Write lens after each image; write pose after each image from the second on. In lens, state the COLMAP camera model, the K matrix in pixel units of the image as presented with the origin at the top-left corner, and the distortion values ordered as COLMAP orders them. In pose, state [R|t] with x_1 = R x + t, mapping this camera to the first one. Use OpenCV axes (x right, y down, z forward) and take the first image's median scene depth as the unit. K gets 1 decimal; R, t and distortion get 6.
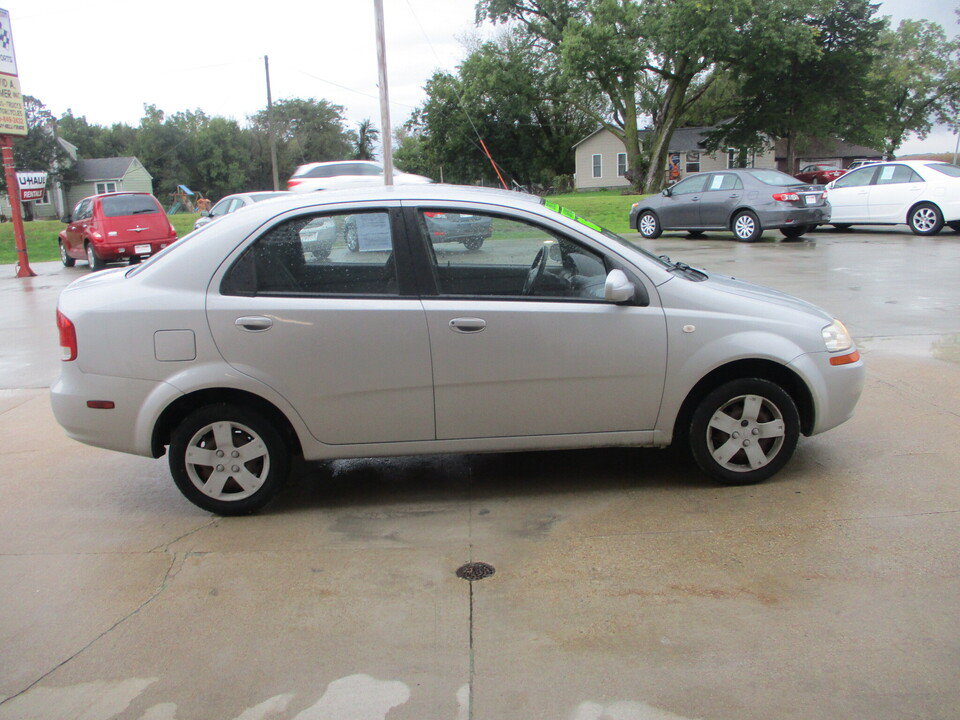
lens RADIAL K [[803.3, 0, 486.7], [0, 803.3, 359.2], [0, 0, 1]] dist [-0.048173, 0.021957]
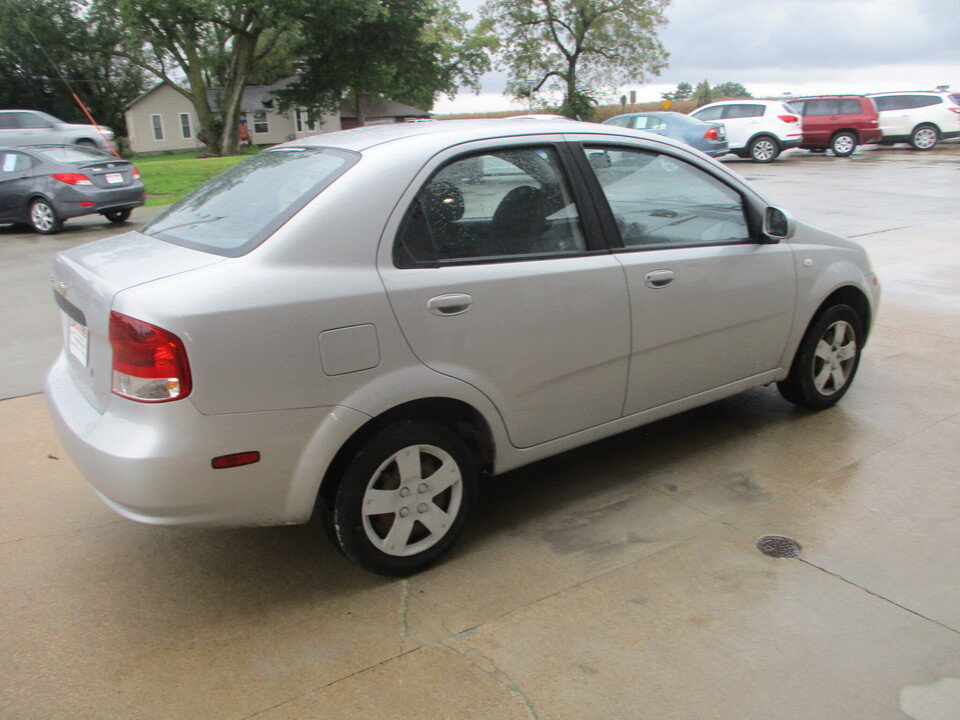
lens RADIAL K [[803.3, 0, 486.7], [0, 803.3, 359.2], [0, 0, 1]] dist [-0.048173, 0.021957]
pose [[0.850143, -0.147428, 0.505491, -0.139876], [0.124736, 0.989065, 0.078682, -0.010581], [-0.511563, -0.003838, 0.859237, 0.078730]]
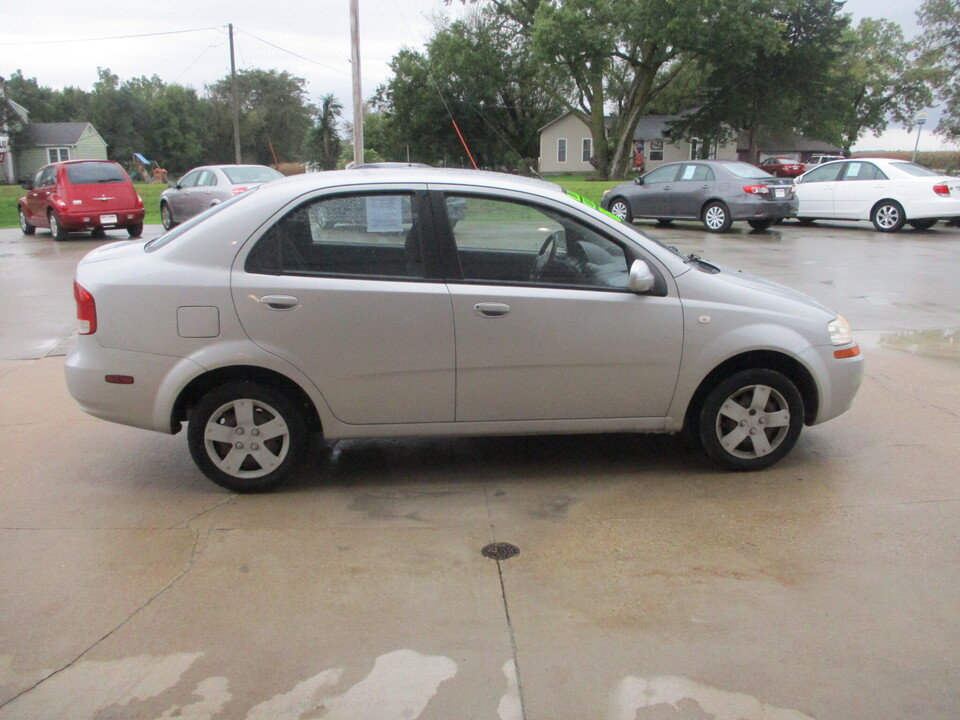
lens RADIAL K [[803.3, 0, 486.7], [0, 803.3, 359.2], [0, 0, 1]] dist [-0.048173, 0.021957]
pose [[0.998100, 0.025444, 0.056114, -0.019118], [-0.026727, 0.999396, 0.022231, -0.000531], [-0.055514, -0.023688, 0.998177, -0.003256]]
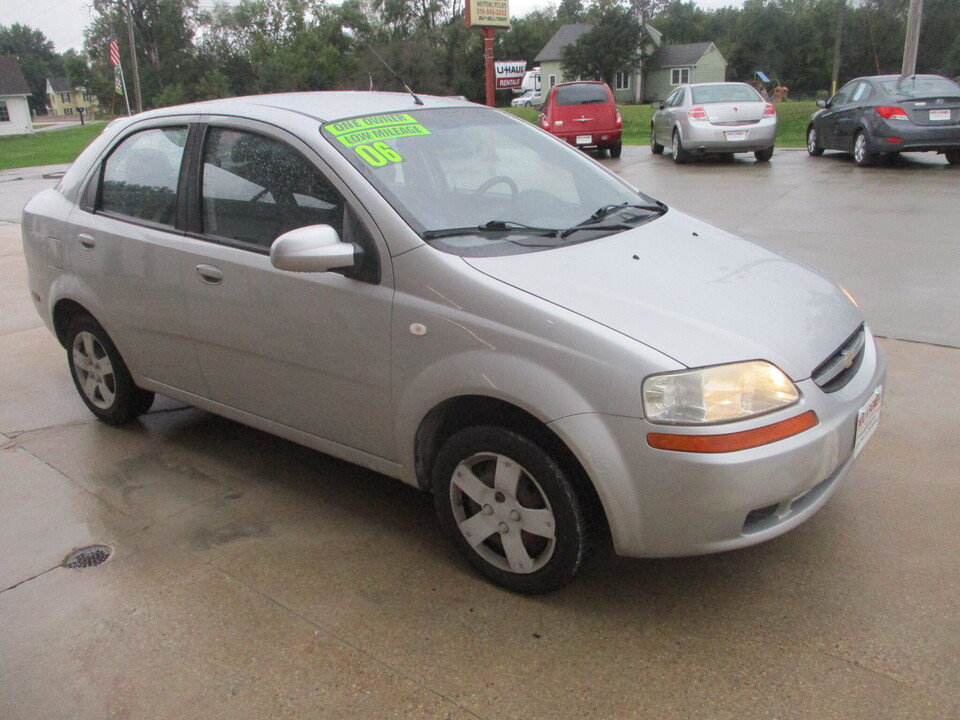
lens RADIAL K [[803.3, 0, 486.7], [0, 803.3, 359.2], [0, 0, 1]] dist [-0.048173, 0.021957]
pose [[0.756218, 0.214856, -0.618038, 0.158646], [-0.130808, 0.975125, 0.178941, -0.031268], [0.641112, -0.054474, 0.765512, 0.123341]]
